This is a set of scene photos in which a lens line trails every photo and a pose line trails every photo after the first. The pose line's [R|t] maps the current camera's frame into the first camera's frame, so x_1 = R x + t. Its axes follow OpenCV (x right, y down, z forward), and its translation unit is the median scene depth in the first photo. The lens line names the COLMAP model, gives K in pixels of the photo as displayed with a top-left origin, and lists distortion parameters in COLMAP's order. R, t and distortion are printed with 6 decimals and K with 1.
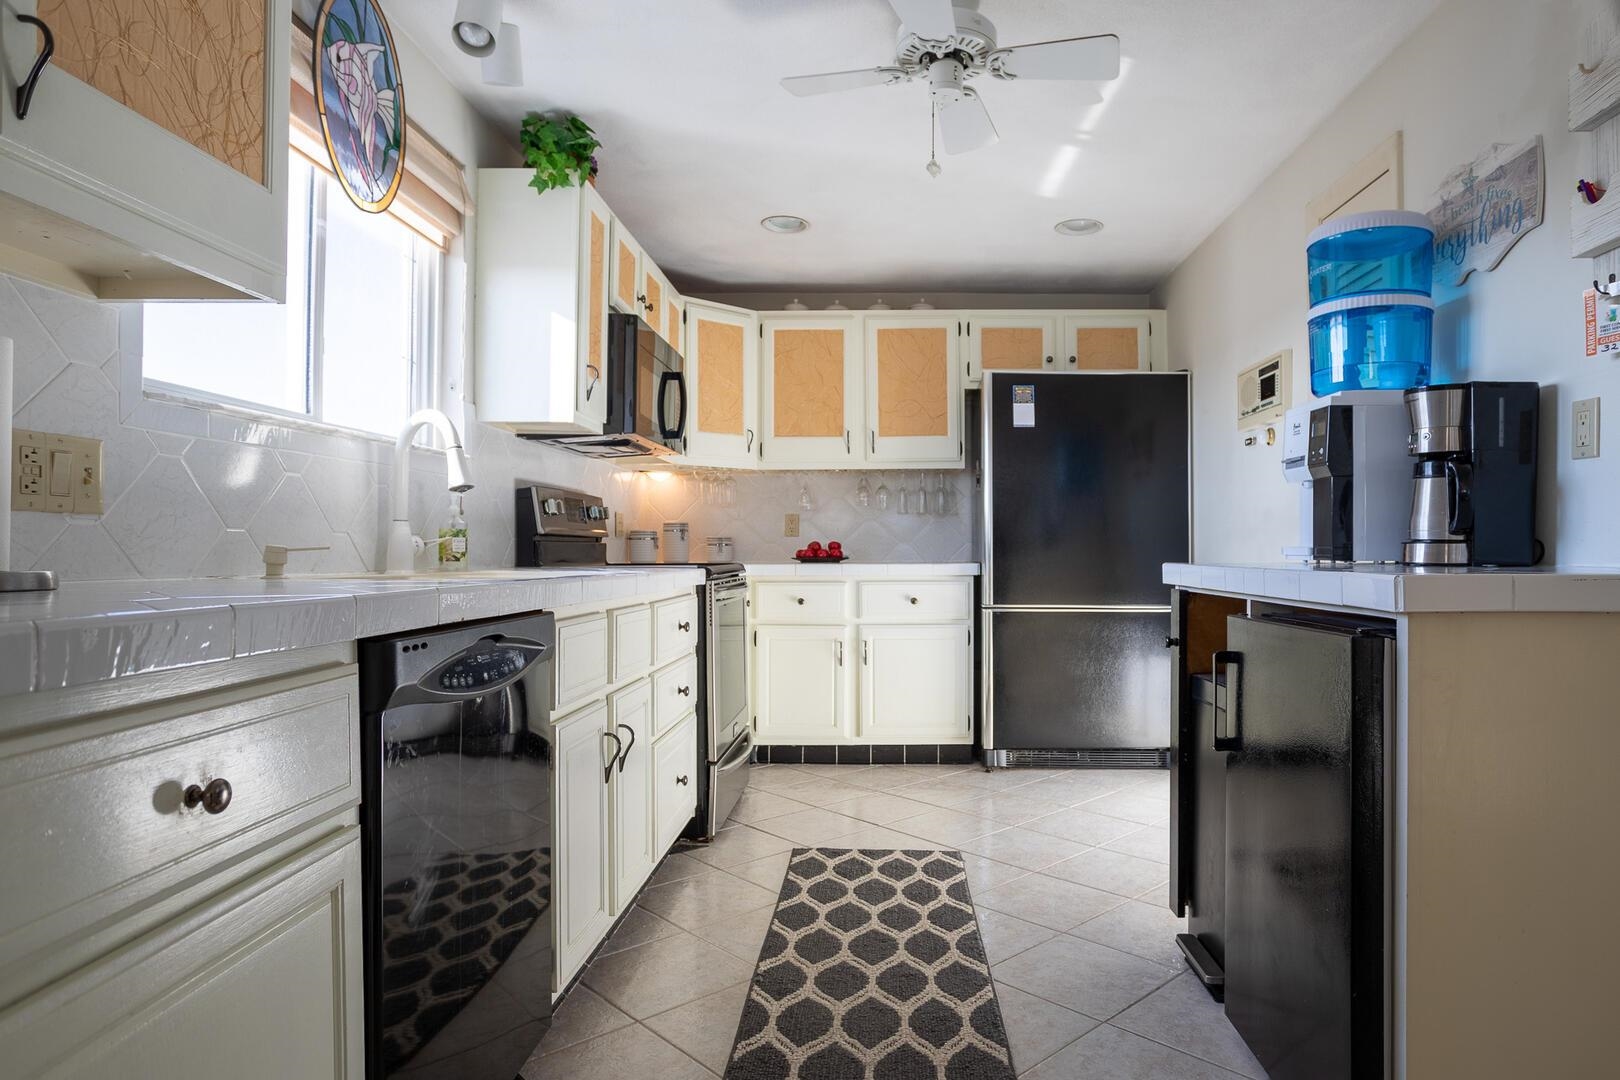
lens RADIAL K [[832.8, 0, 810.2], [0, 832.8, 546.9], [0, 0, 1]] dist [-0.003061, 0.000578]
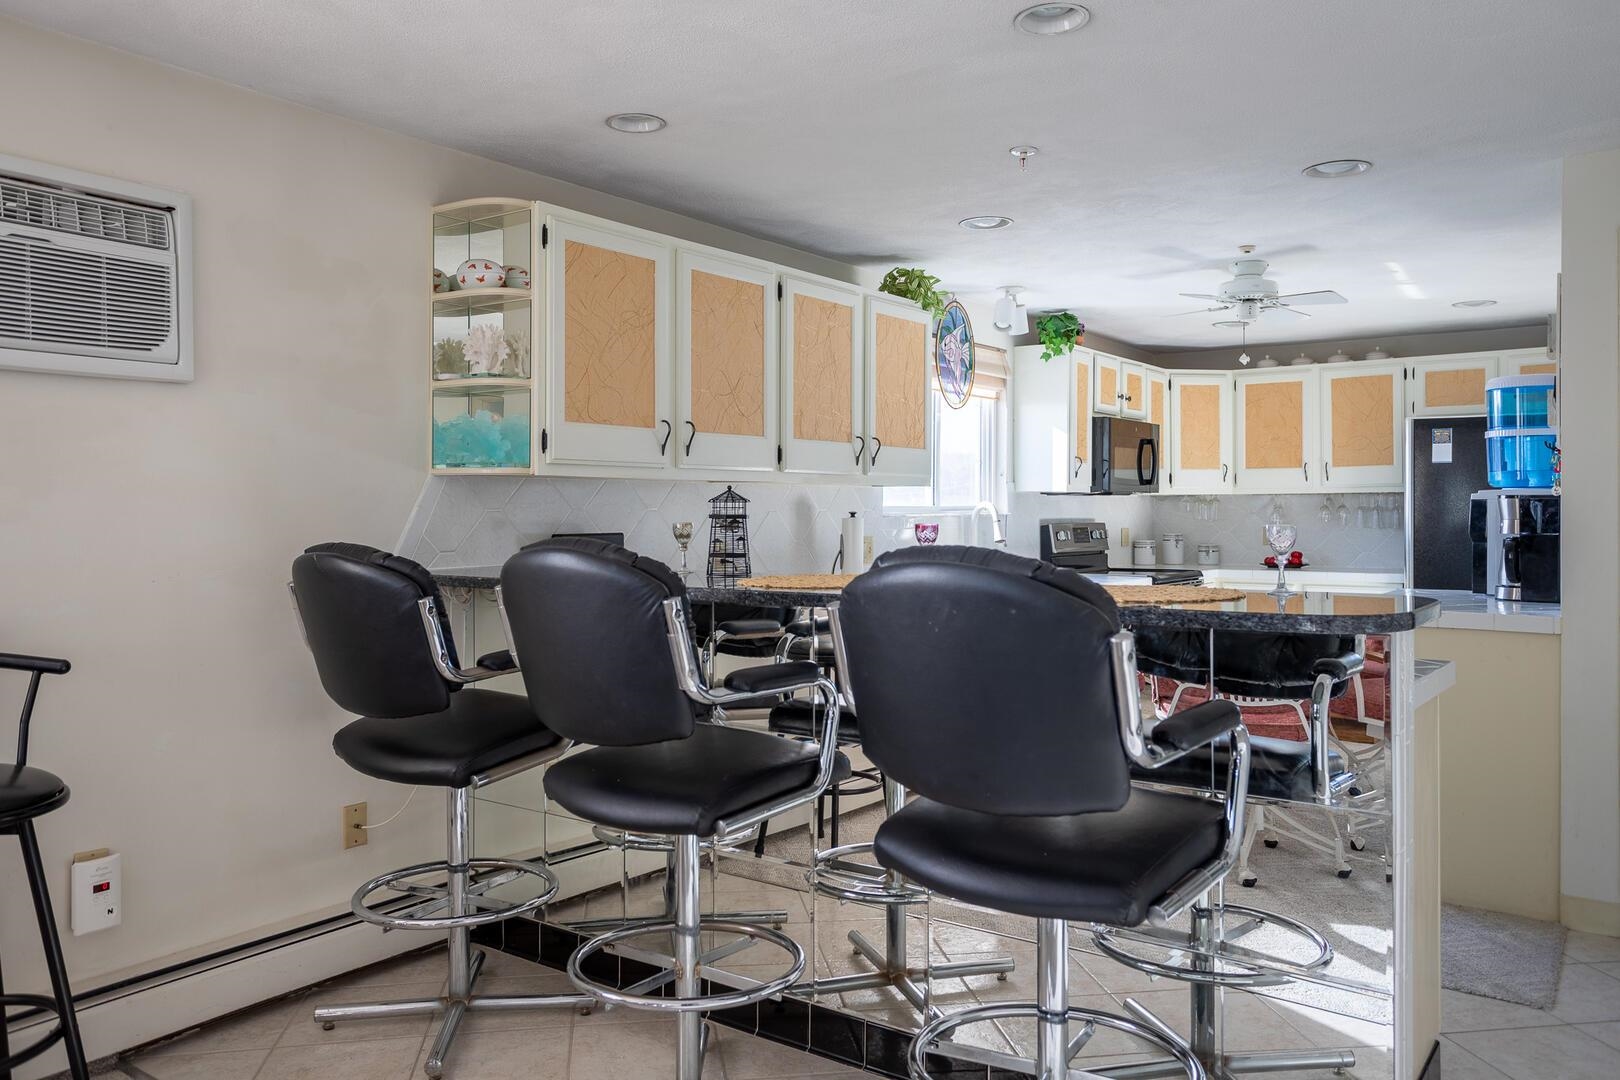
lens RADIAL K [[1262.2, 0, 810.7], [0, 1262.2, 527.1], [0, 0, 1]] dist [-0.012065, -0.005333]
pose [[0.810852, 0.010775, -0.585151, 0.553737], [0.009965, 0.999431, 0.032213, -0.113434], [0.585166, -0.031951, 0.810284, -0.967795]]
